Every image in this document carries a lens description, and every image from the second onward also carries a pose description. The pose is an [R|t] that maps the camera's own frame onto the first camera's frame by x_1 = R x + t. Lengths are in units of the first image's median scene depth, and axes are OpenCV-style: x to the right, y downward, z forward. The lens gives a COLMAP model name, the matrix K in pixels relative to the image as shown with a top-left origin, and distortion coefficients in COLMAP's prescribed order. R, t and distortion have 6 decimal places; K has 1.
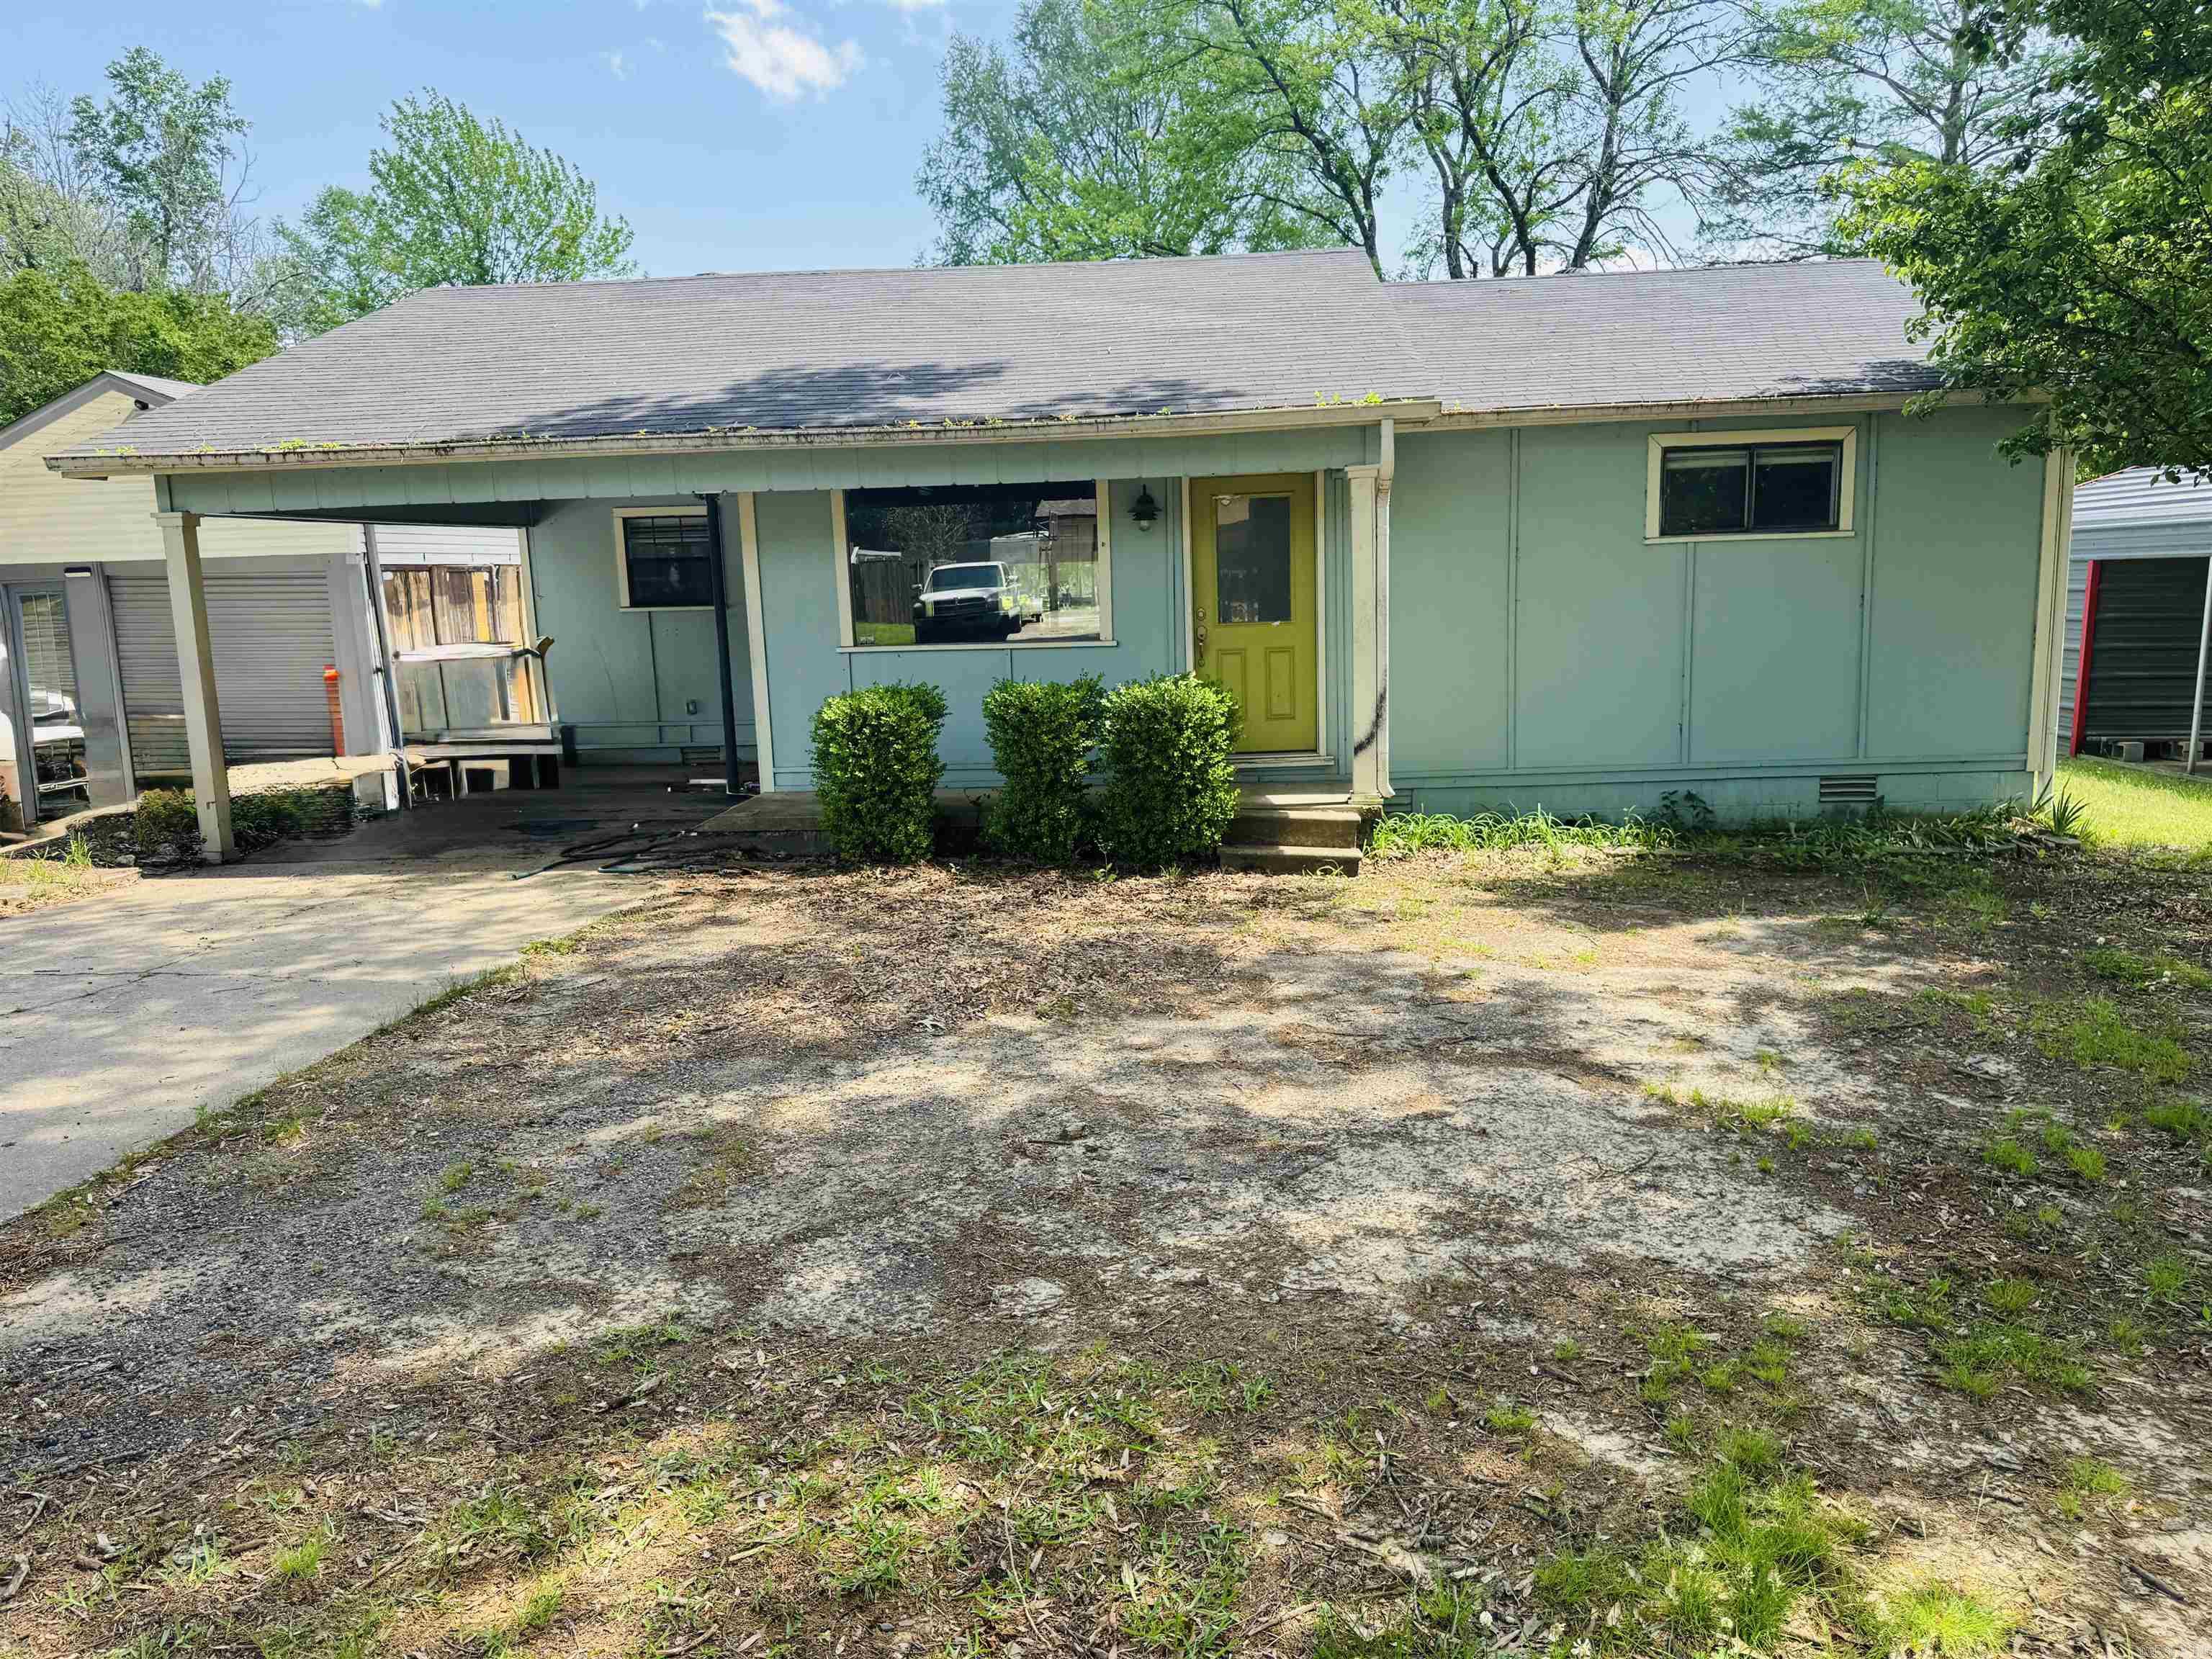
lens RADIAL K [[1505.5, 0, 1097.9], [0, 1505.5, 824.3], [0, 0, 1]] dist [0.057231, -0.069882]
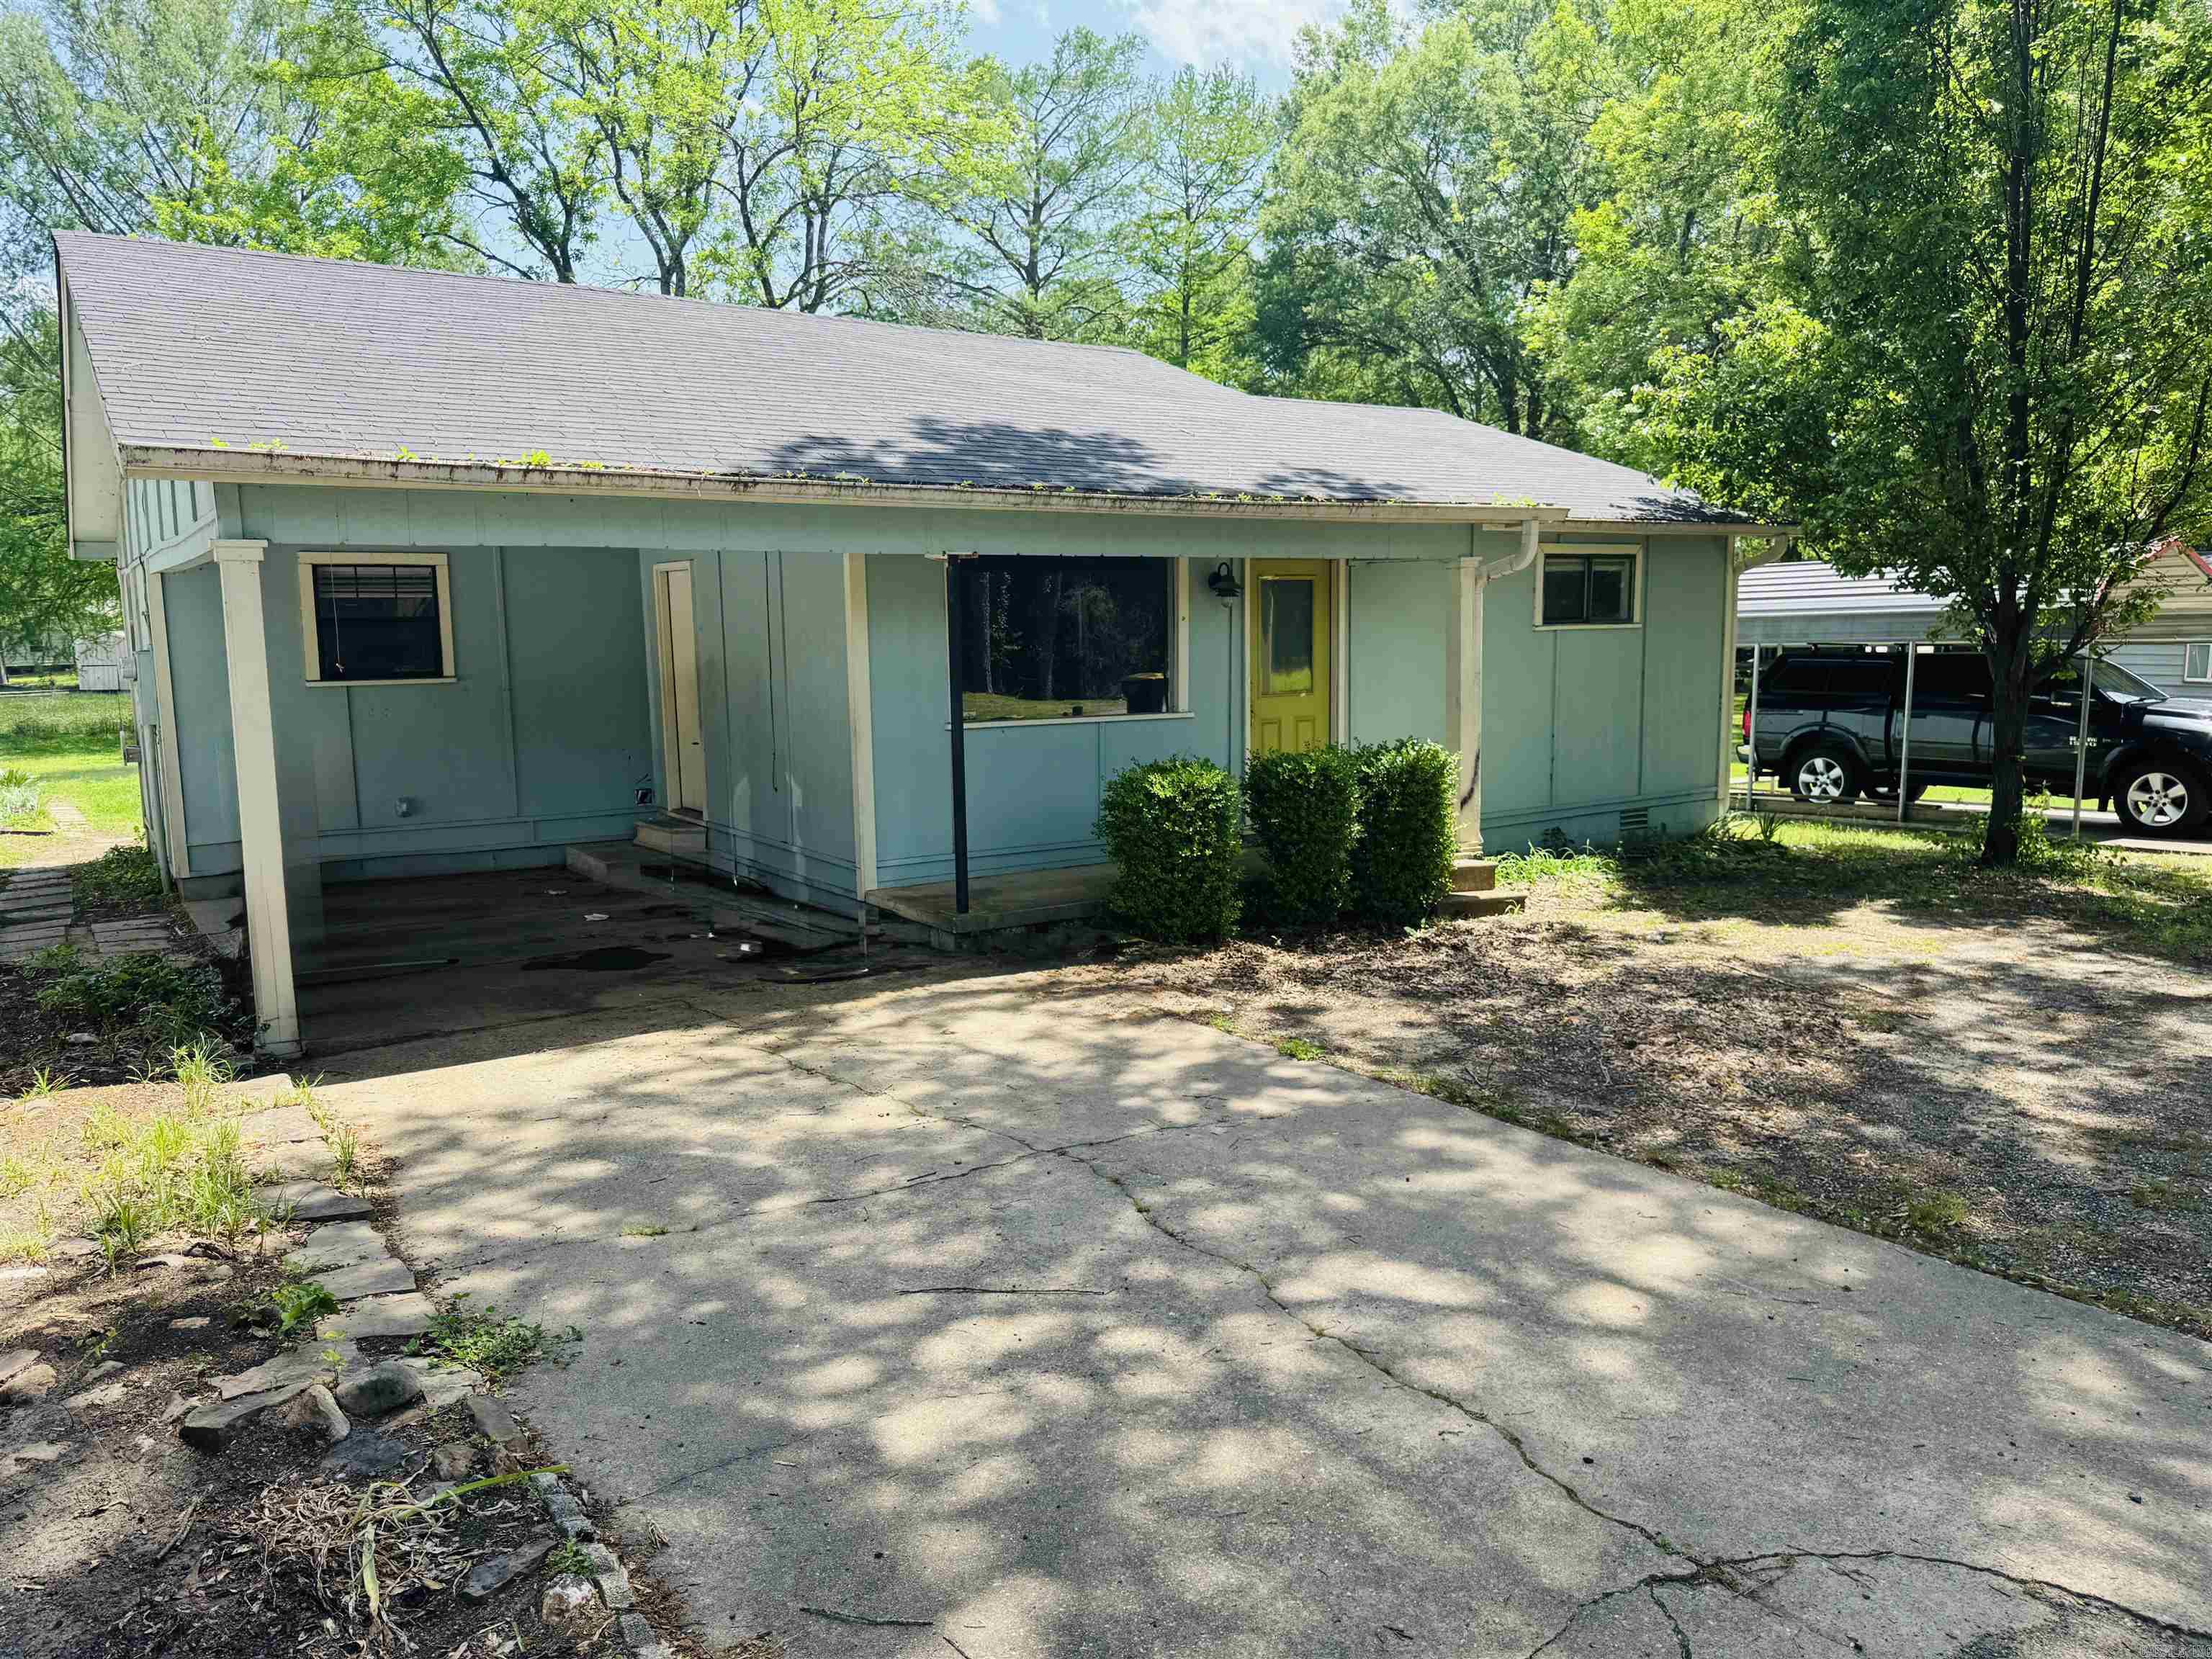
lens RADIAL K [[1505.5, 0, 1097.9], [0, 1505.5, 824.3], [0, 0, 1]] dist [0.057231, -0.069882]
pose [[0.796666, -0.057099, 0.601716, -0.719836], [0.086870, 0.996009, -0.020500, -0.034148], [-0.598144, 0.068603, 0.798447, 0.251416]]
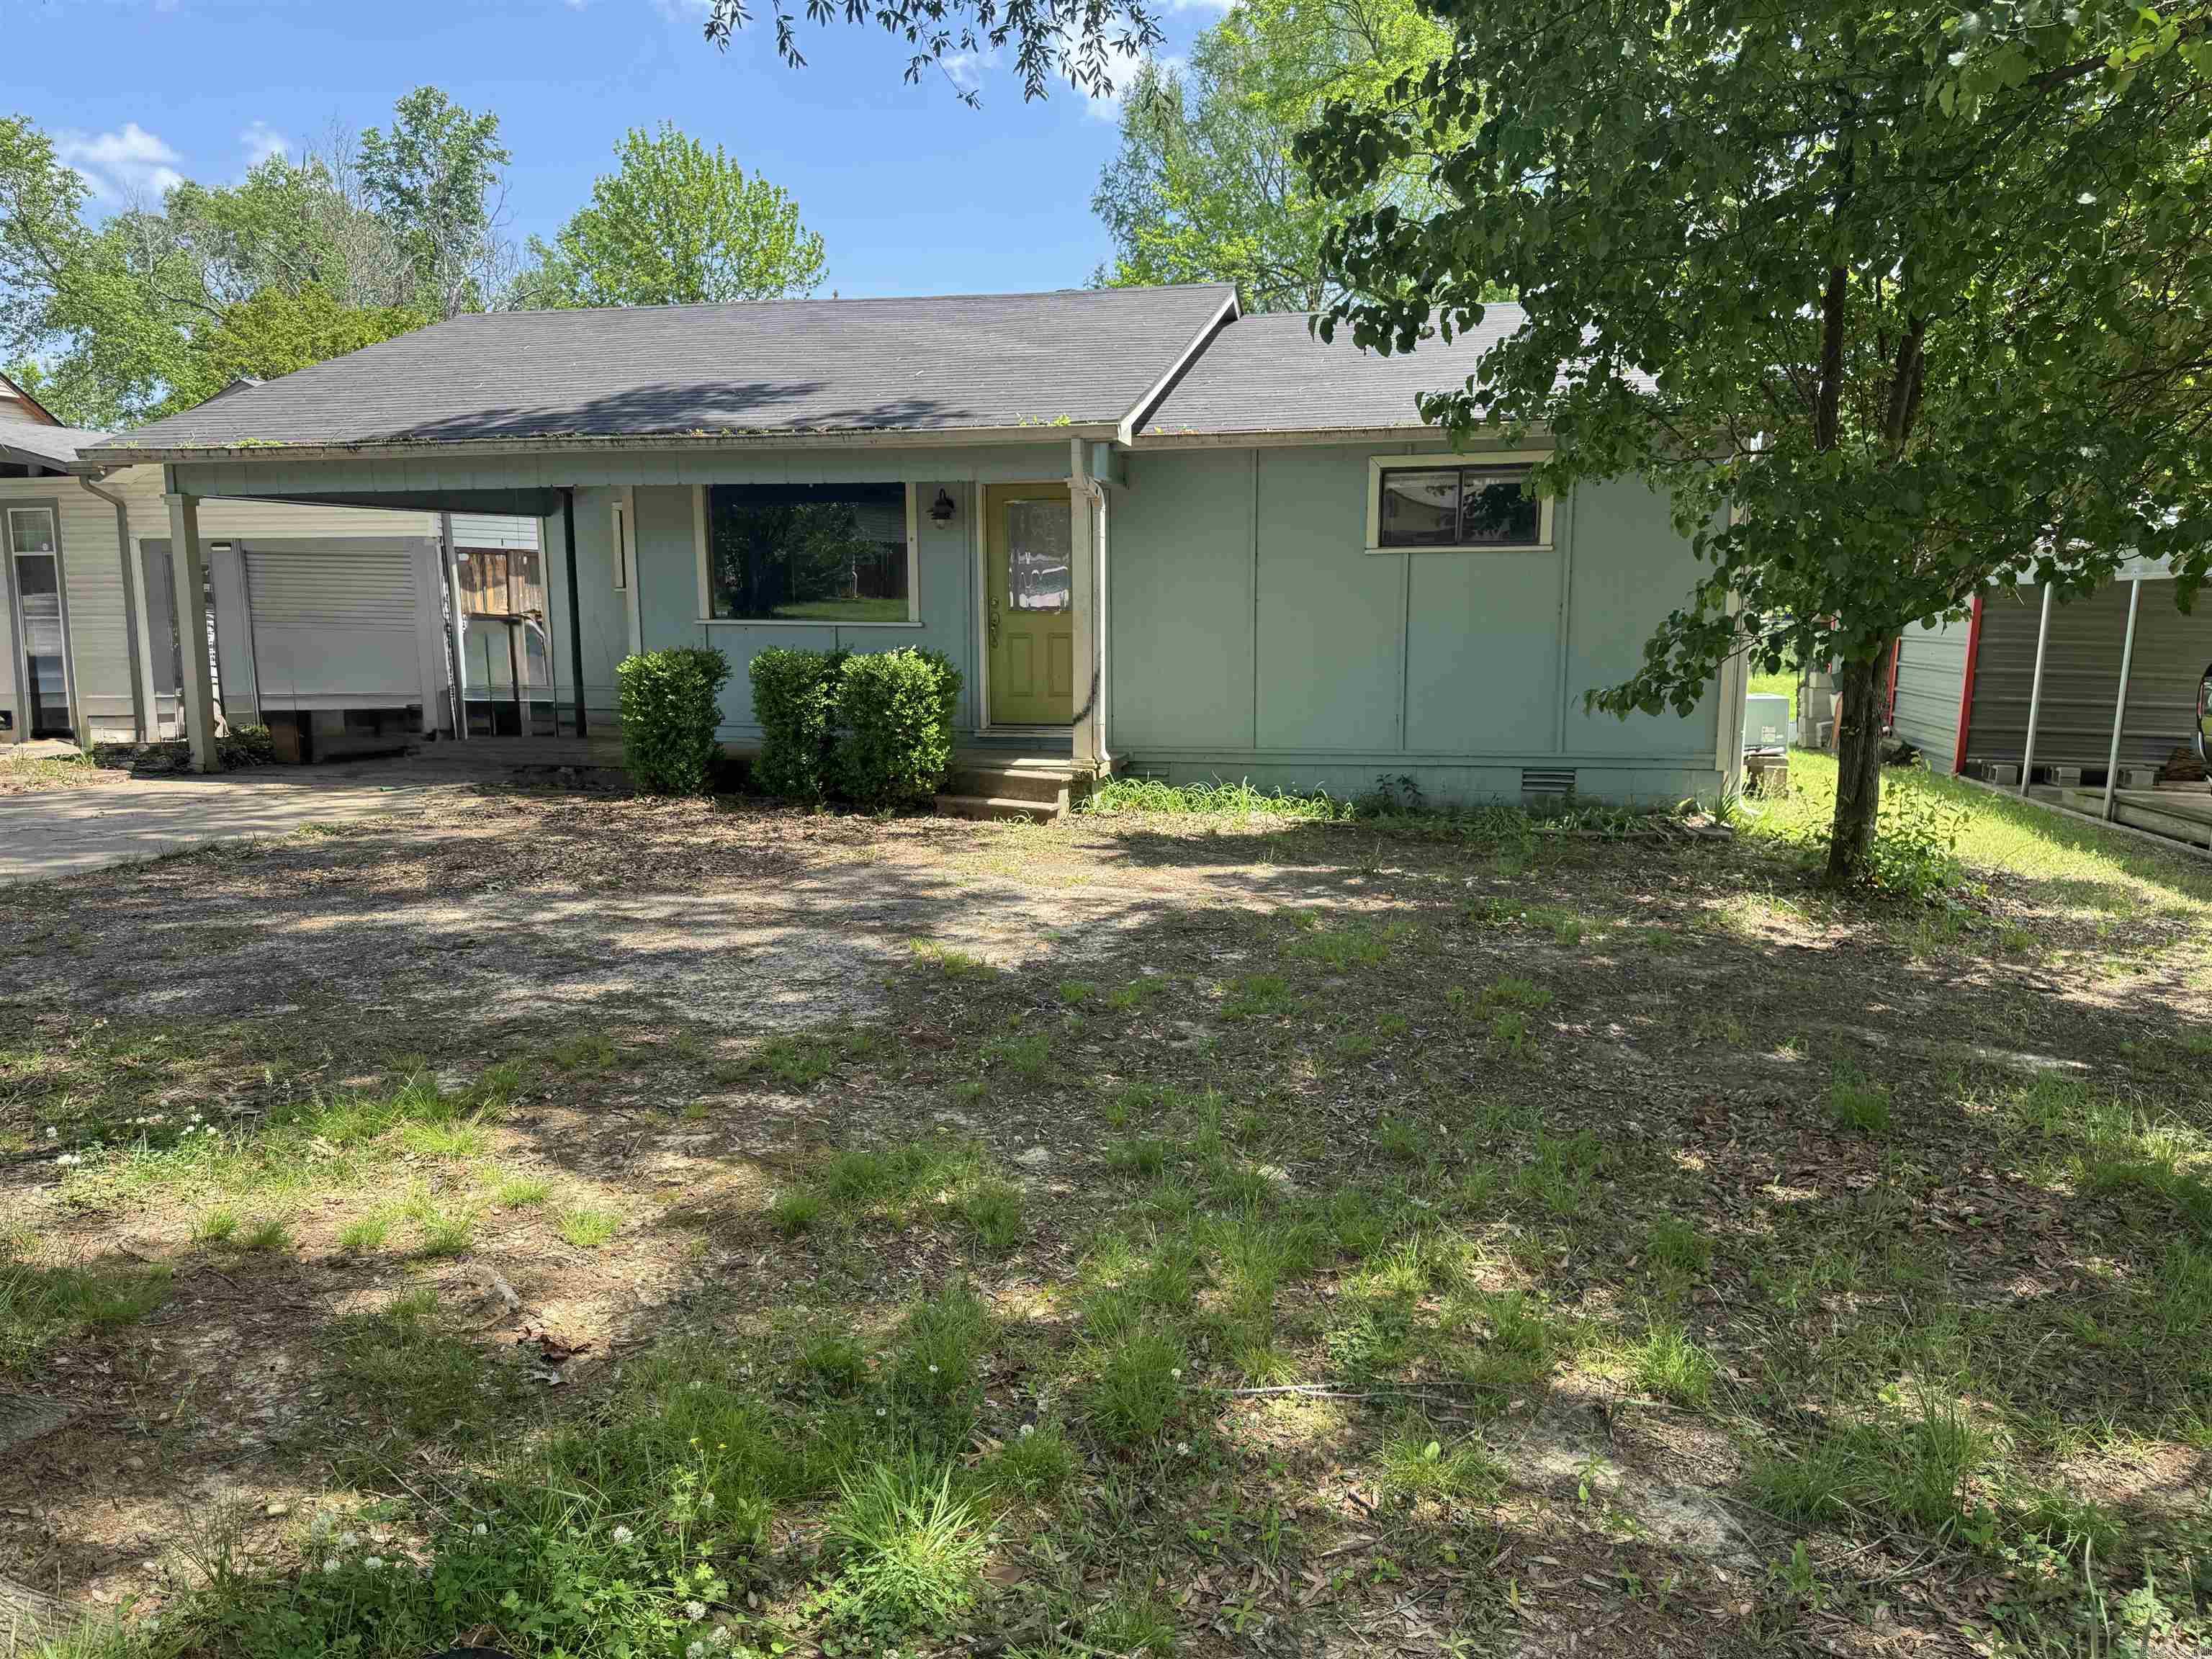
lens RADIAL K [[1505.5, 0, 1097.9], [0, 1505.5, 824.3], [0, 0, 1]] dist [0.057231, -0.069882]
pose [[0.986746, 0.054070, -0.152997, 0.362659], [-0.055089, 0.998479, -0.002425, 0.031531], [0.152633, 0.010821, 0.988224, -0.138091]]
